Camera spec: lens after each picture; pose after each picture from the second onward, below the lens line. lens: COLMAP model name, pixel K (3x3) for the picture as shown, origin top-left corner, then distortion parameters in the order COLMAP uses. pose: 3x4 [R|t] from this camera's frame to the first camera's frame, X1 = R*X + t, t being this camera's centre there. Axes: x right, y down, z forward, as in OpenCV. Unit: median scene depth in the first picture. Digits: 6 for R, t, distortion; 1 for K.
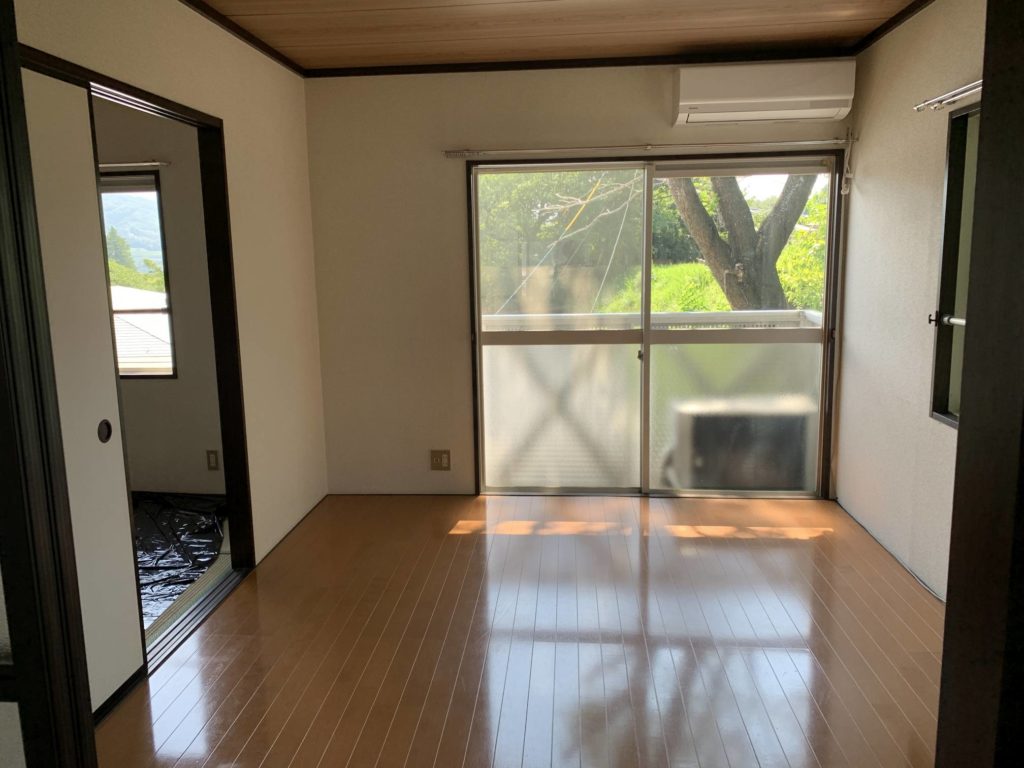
lens RADIAL K [[741.9, 0, 512.0], [0, 741.9, 384.0], [0, 0, 1]] dist [-0.006288, -0.003799]
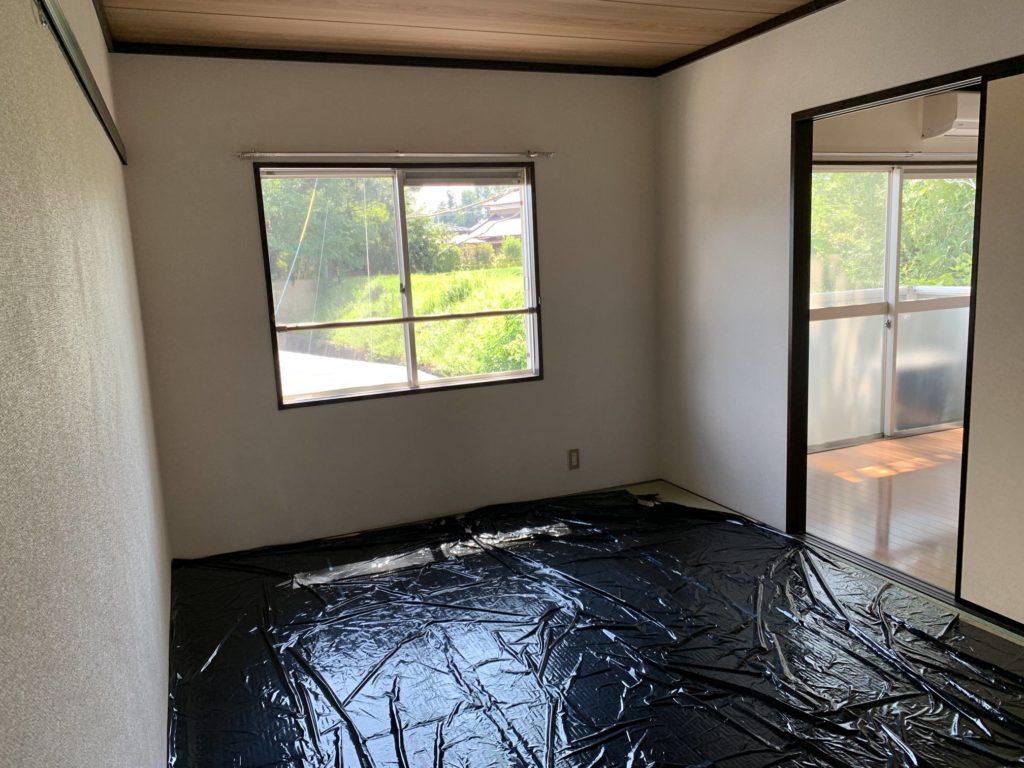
lens RADIAL K [[784.8, 0, 512.0], [0, 784.8, 384.0], [0, 0, 1]] dist [0.018198, -0.005145]
pose [[0.886307, -0.099810, 0.452214, -0.928395], [0.111123, 0.993805, 0.001553, -0.010462], [-0.449567, 0.048875, 0.891908, 0.121124]]
